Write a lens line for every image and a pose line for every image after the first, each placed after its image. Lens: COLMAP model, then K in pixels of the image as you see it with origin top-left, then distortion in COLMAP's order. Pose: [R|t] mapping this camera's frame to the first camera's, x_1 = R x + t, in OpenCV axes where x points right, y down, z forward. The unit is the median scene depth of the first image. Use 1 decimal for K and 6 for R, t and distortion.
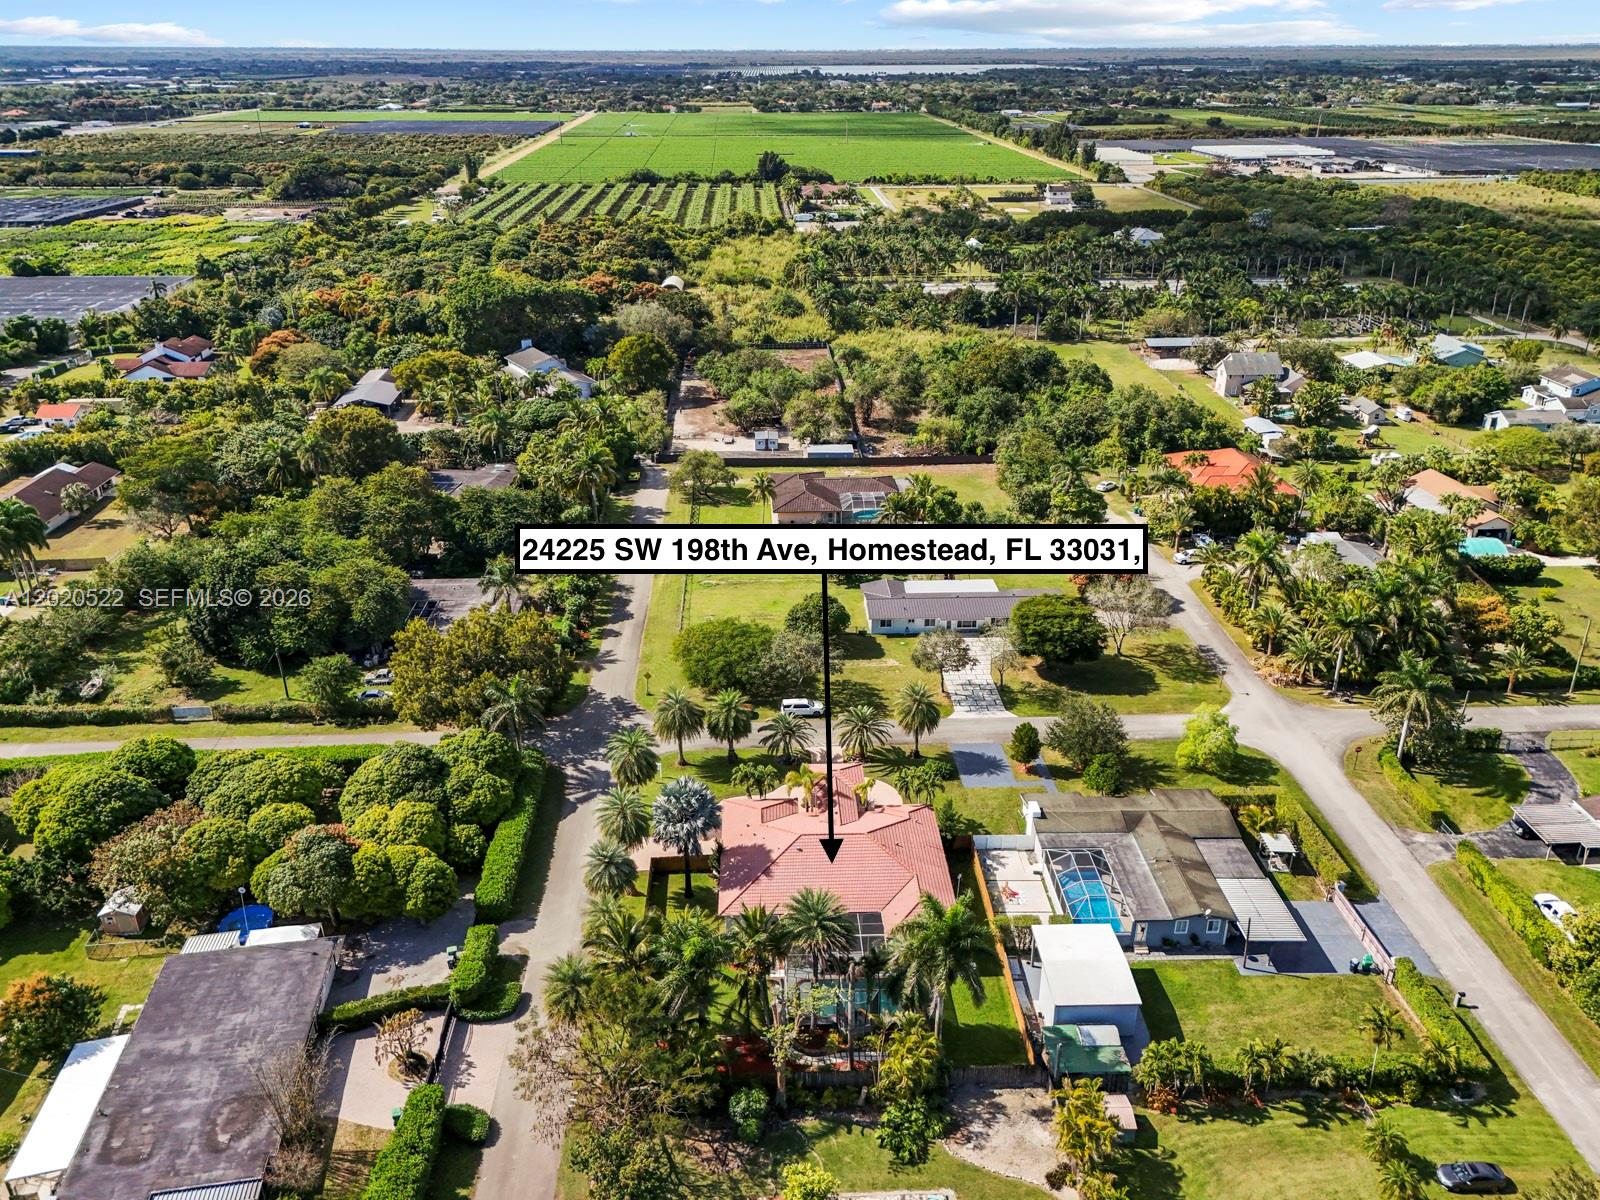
lens RADIAL K [[1195.2, 0, 795.6], [0, 1195.2, 595.8], [0, 0, 1]] dist [0.062457, -0.044370]
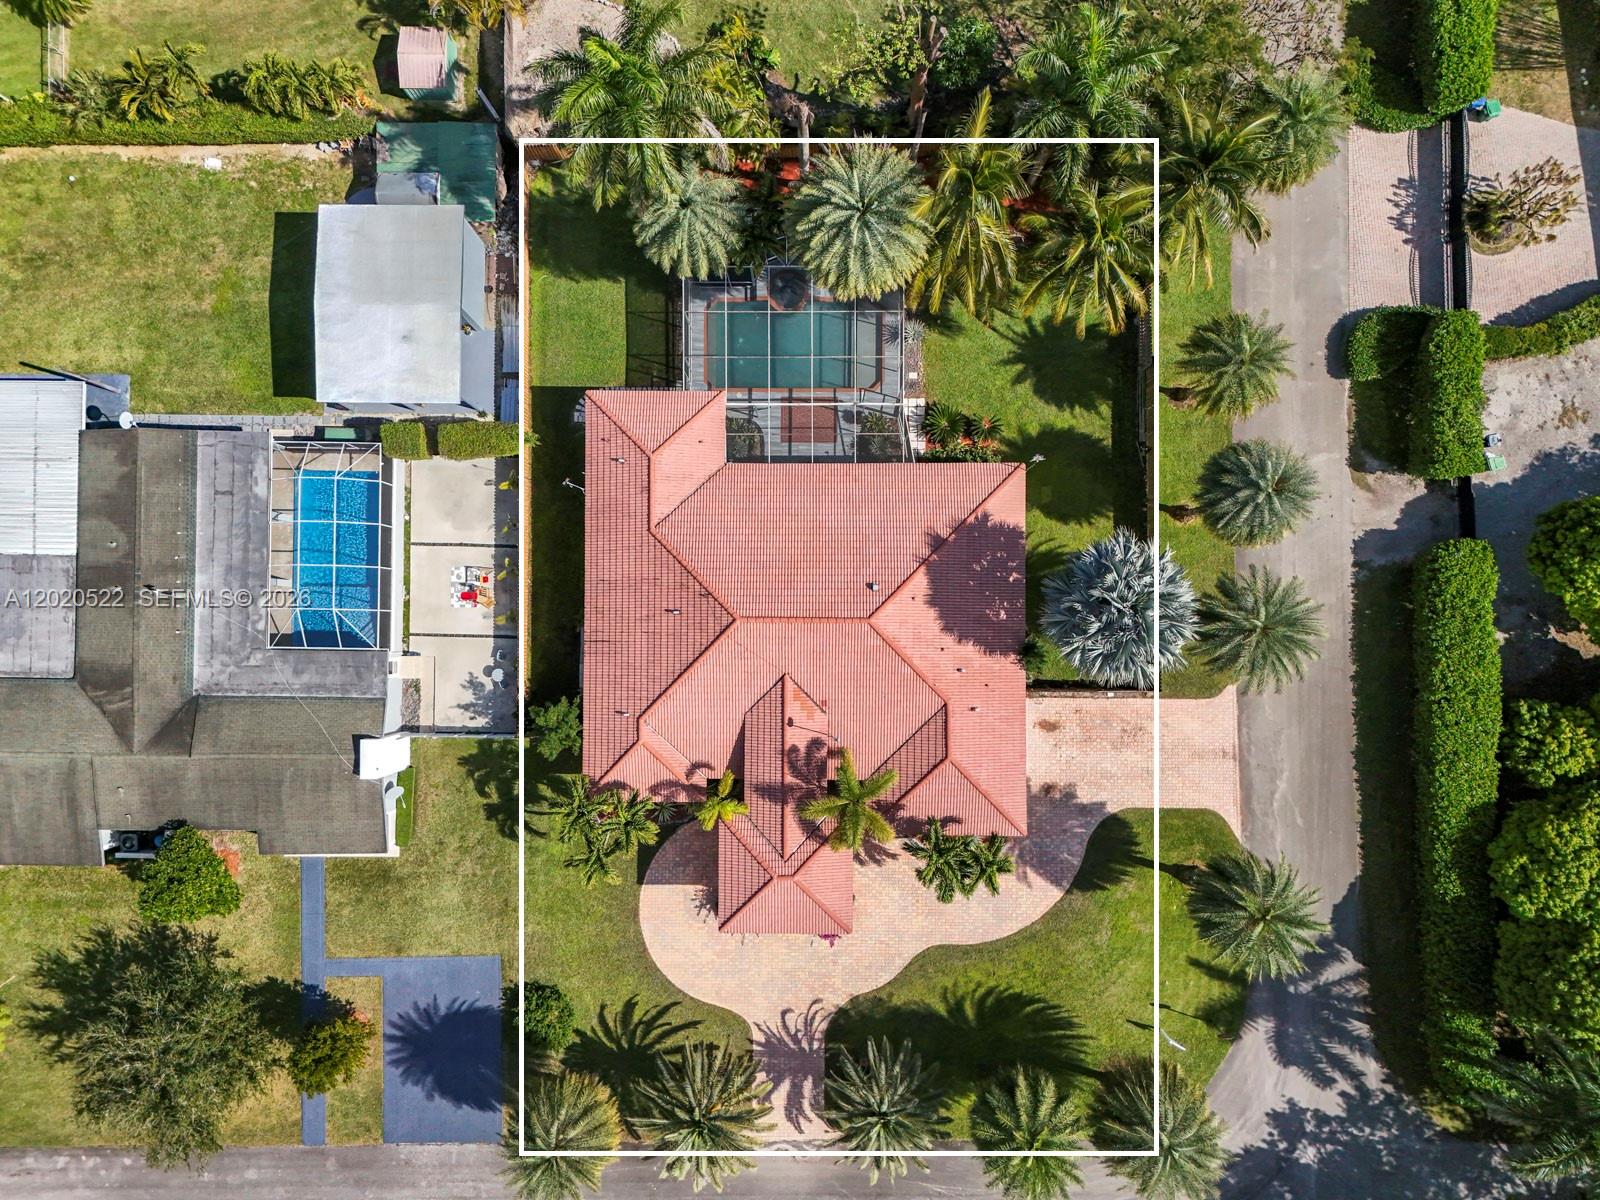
lens RADIAL K [[1208.7, 0, 791.1], [0, 1208.7, 590.6], [0, 0, 1]] dist [0.055463, -0.041259]
pose [[-0.999215, -0.036144, 0.016206, 0.031115], [0.029125, -0.393112, 0.919029, -0.263795], [-0.026846, 0.918780, 0.393857, 0.840048]]
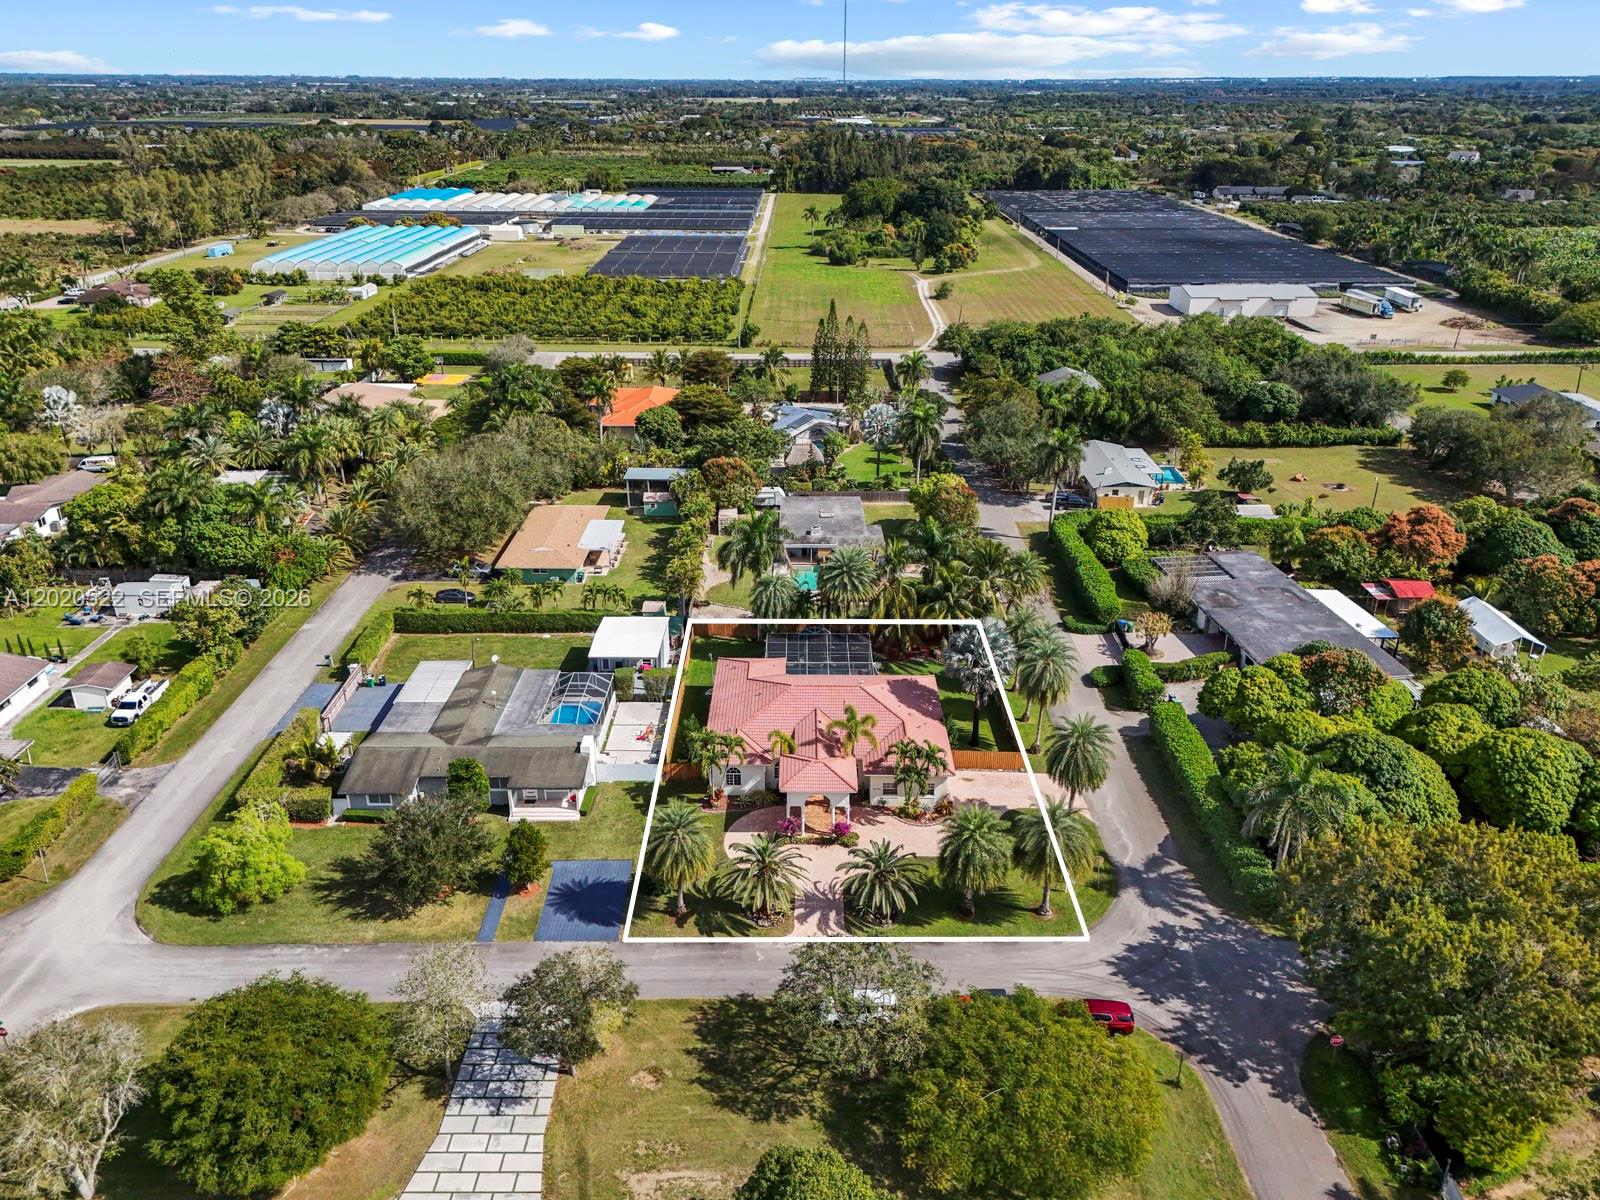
lens RADIAL K [[1195.2, 0, 795.6], [0, 1195.2, 595.8], [0, 0, 1]] dist [0.062457, -0.044370]
pose [[-0.999052, -0.019256, 0.039033, 0.021343], [0.016047, 0.670671, 0.741582, -0.592488], [-0.040458, 0.741505, -0.669726, 1.681307]]
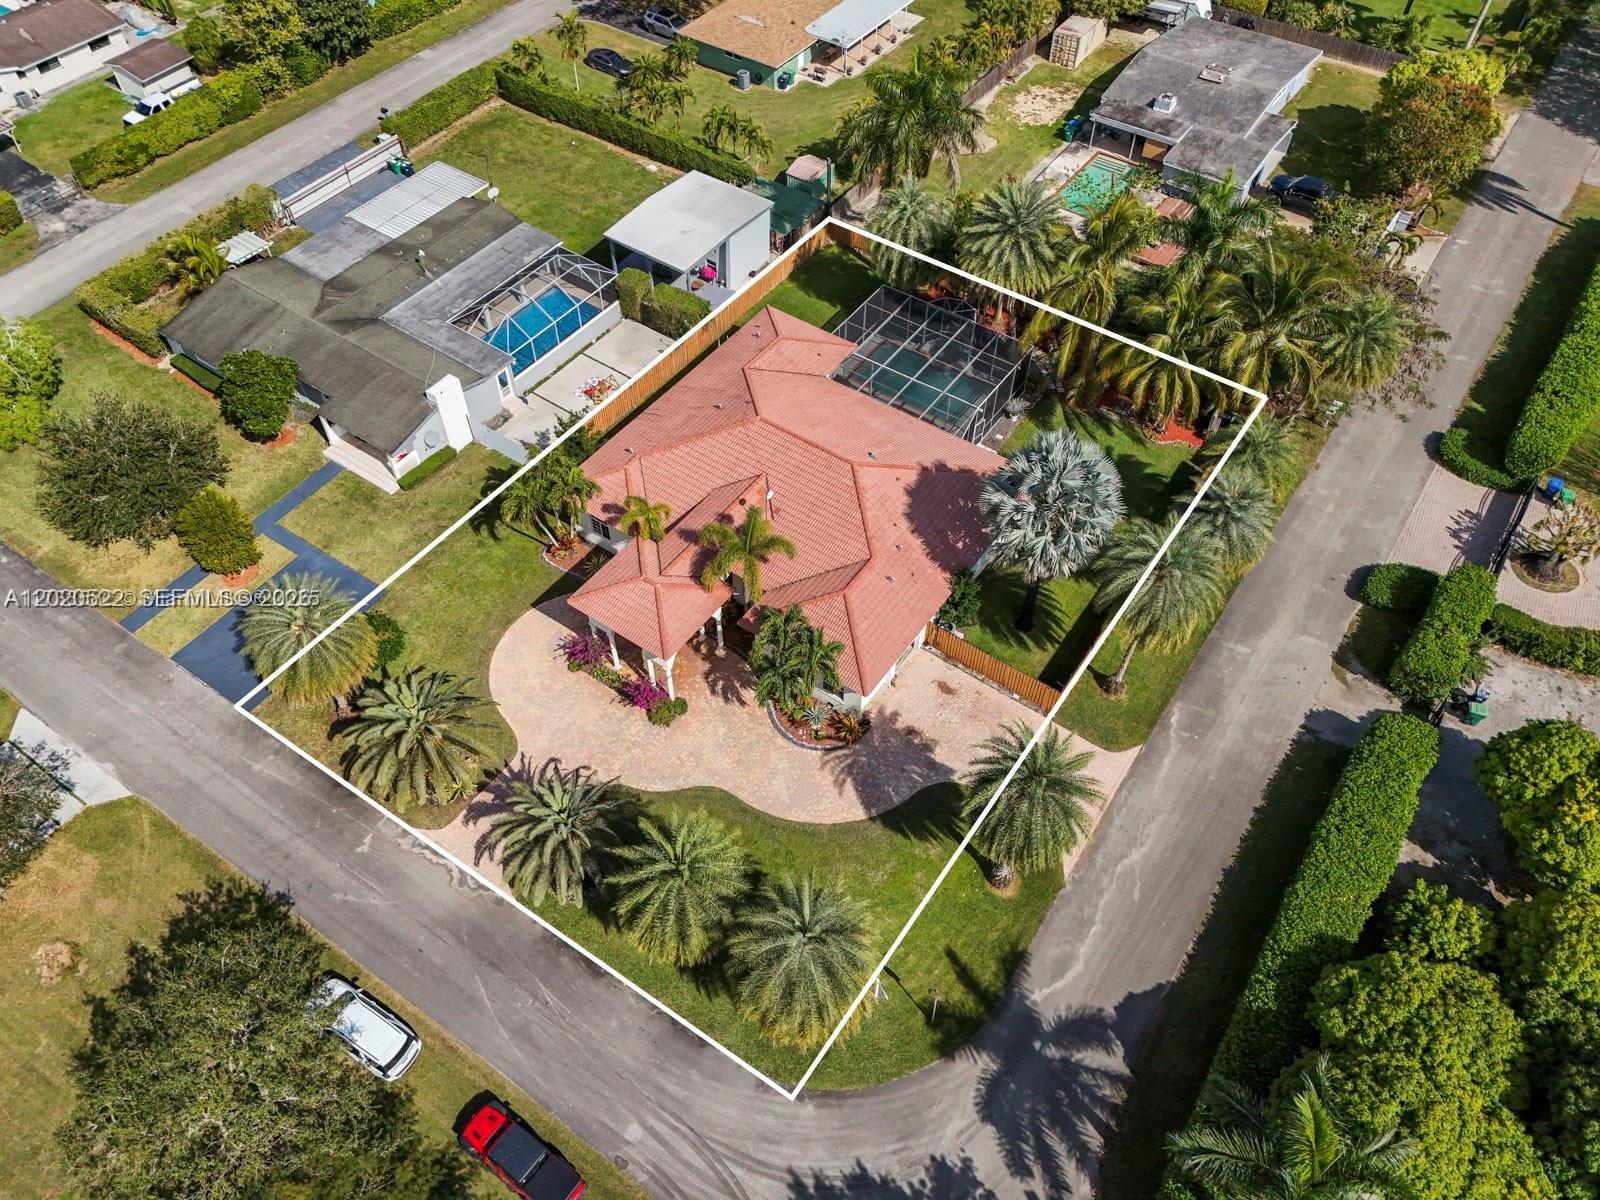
lens RADIAL K [[1195.2, 0, 795.6], [0, 1195.2, 595.8], [0, 0, 1]] dist [0.062457, -0.044370]
pose [[-0.797043, -0.464834, 0.385554, -0.227080], [0.248413, 0.329564, 0.910867, -0.303906], [-0.550466, 0.821777, -0.147206, 1.211645]]
